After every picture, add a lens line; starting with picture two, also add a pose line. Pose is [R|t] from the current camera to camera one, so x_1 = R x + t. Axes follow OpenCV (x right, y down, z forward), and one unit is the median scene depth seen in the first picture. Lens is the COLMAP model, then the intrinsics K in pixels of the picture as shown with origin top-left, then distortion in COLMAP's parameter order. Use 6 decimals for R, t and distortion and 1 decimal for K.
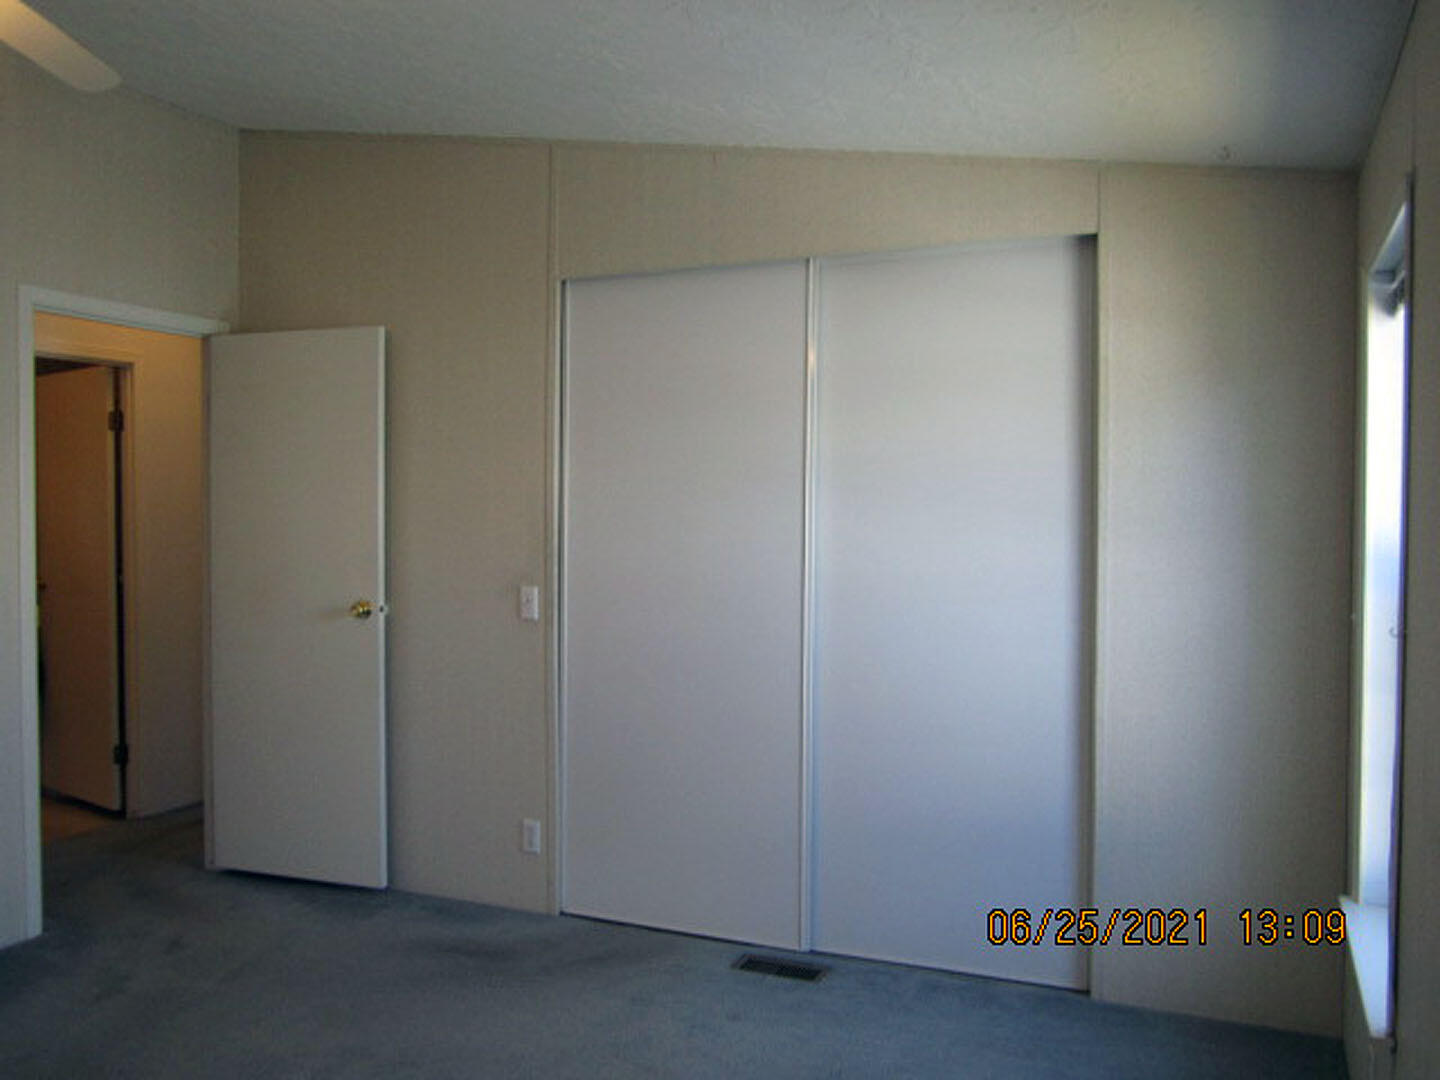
lens RADIAL K [[1200.1, 0, 719.3], [0, 1200.1, 542.6], [0, 0, 1]] dist [-0.037924, 0.019153]
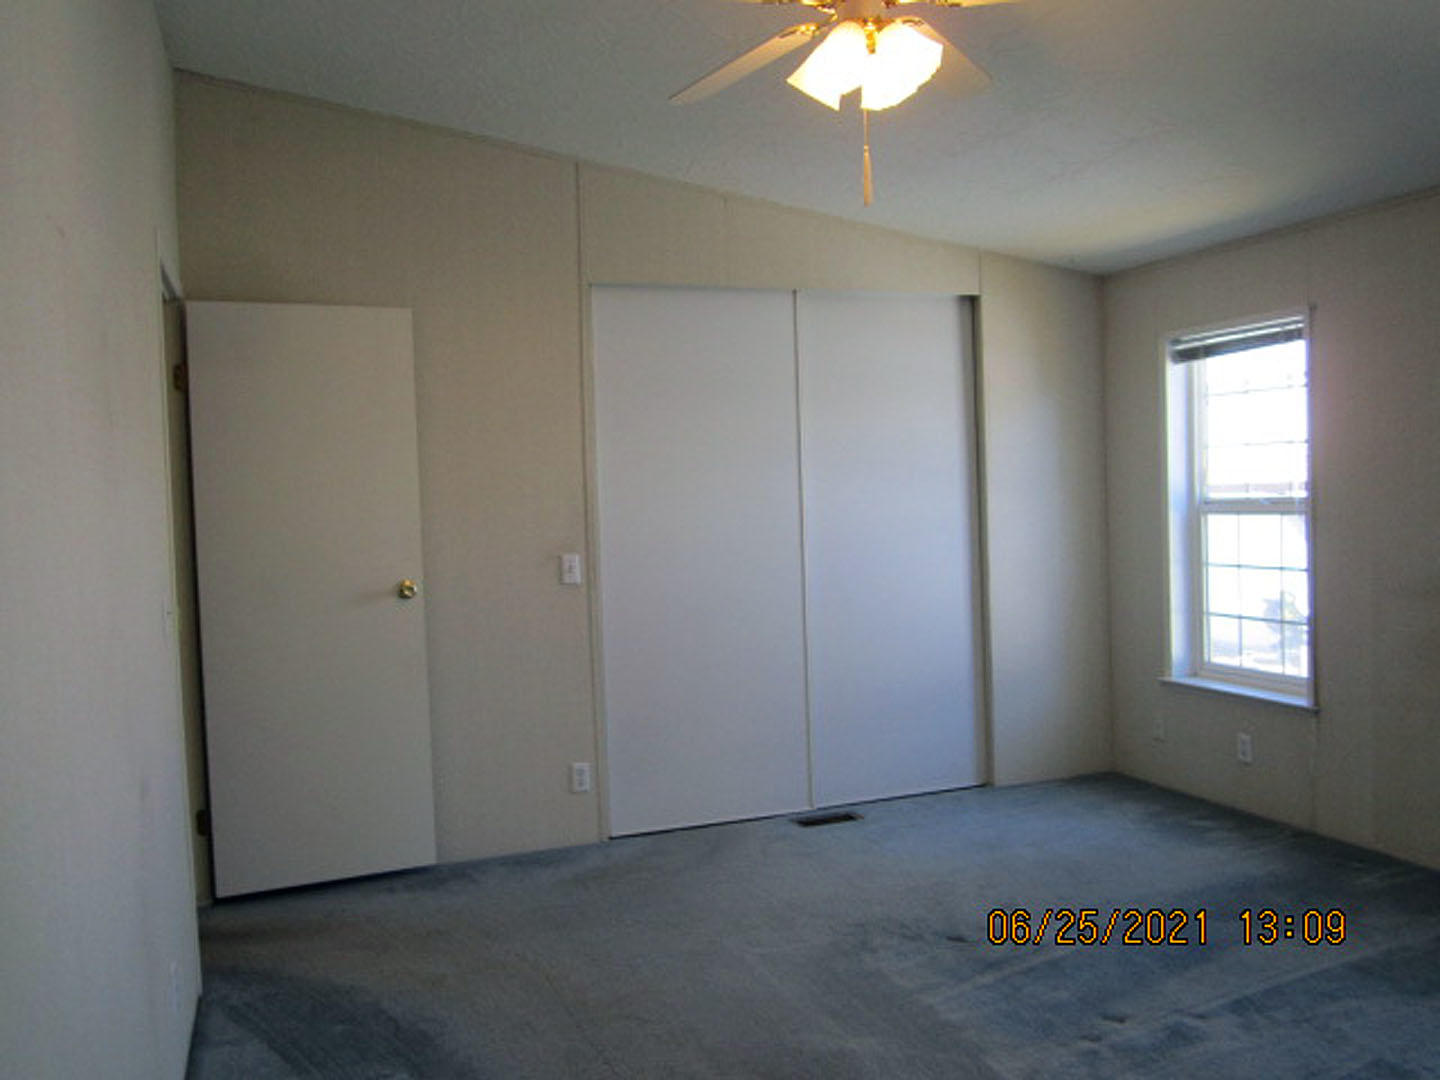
lens RADIAL K [[1200.1, 0, 719.4], [0, 1200.1, 536.5], [0, 0, 1]] dist [-0.037924, 0.019153]
pose [[0.709577, -0.051791, 0.702722, -0.847920], [0.053006, 0.998393, 0.020059, 0.004933], [-0.702631, 0.023015, 0.711182, 0.107579]]
